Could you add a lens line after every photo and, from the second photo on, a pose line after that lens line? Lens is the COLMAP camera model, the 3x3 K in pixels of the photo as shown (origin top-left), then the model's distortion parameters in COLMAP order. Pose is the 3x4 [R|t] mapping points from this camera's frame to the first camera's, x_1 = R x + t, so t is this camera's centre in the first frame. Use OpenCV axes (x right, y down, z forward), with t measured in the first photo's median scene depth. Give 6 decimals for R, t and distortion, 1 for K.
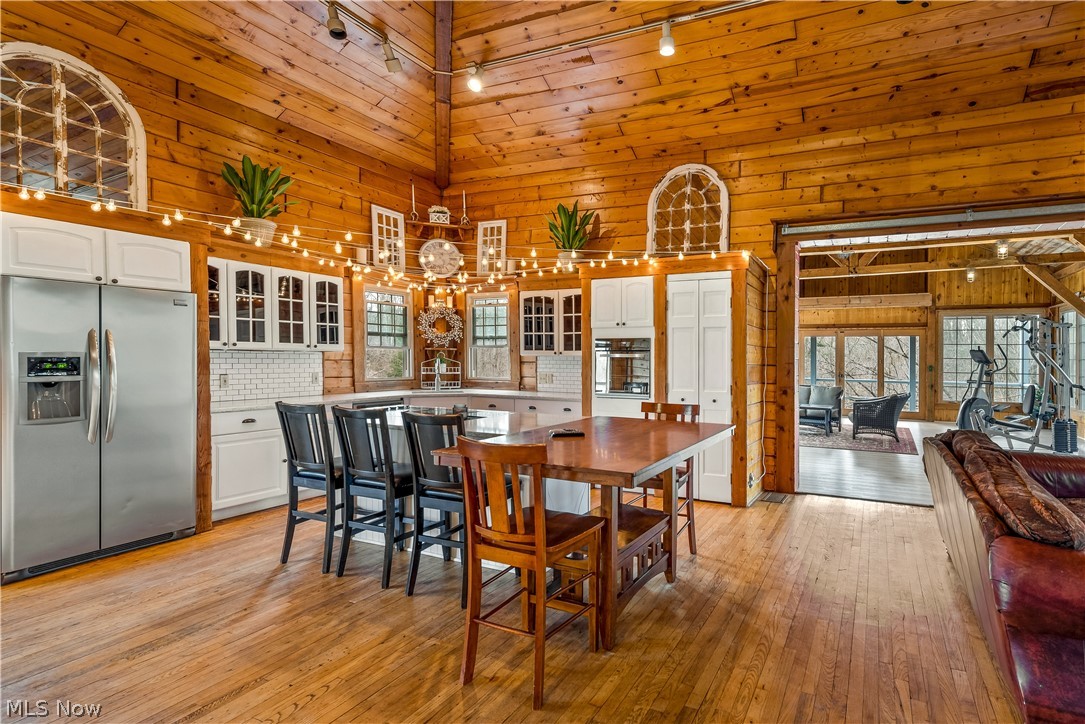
lens RADIAL K [[518.4, 0, 657.2], [0, 518.4, 360.7], [0, 0, 1]] dist [0.008860, -0.000071]
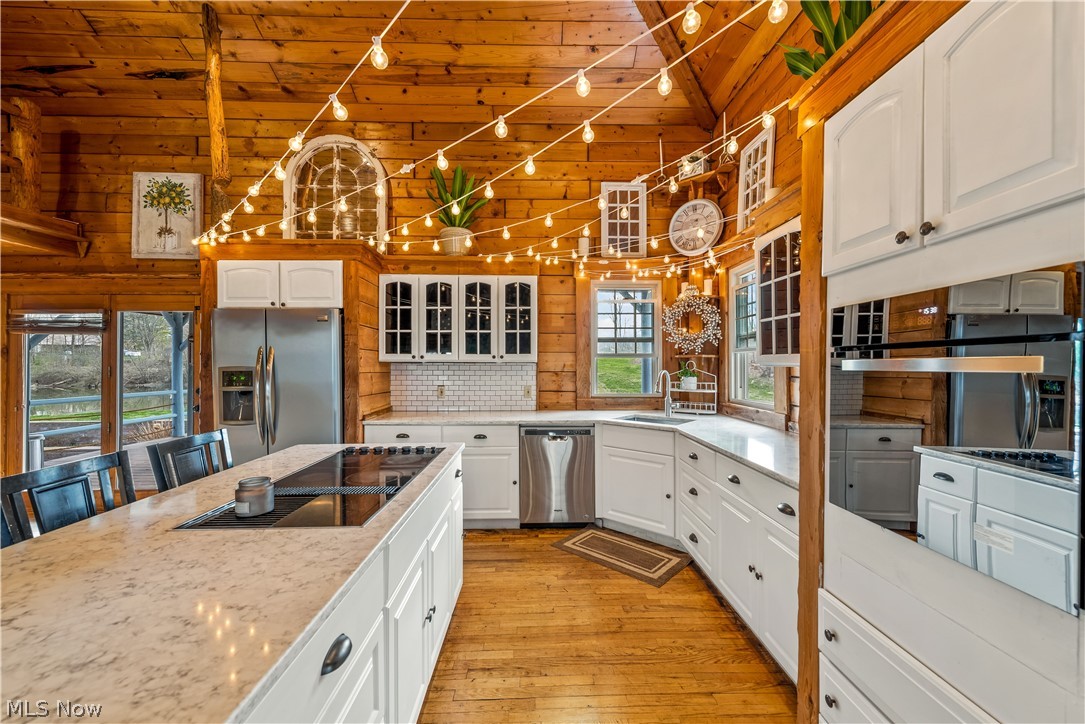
lens RADIAL K [[428.5, 0, 553.7], [0, 428.5, 368.0], [0, 0, 1]] dist [0.019897, -0.004971]
pose [[0.415727, 0.000963, -0.909489, 0.045673], [-0.000818, 0.999999, 0.000685, -0.008737], [0.909489, 0.000460, 0.415728, 0.738325]]
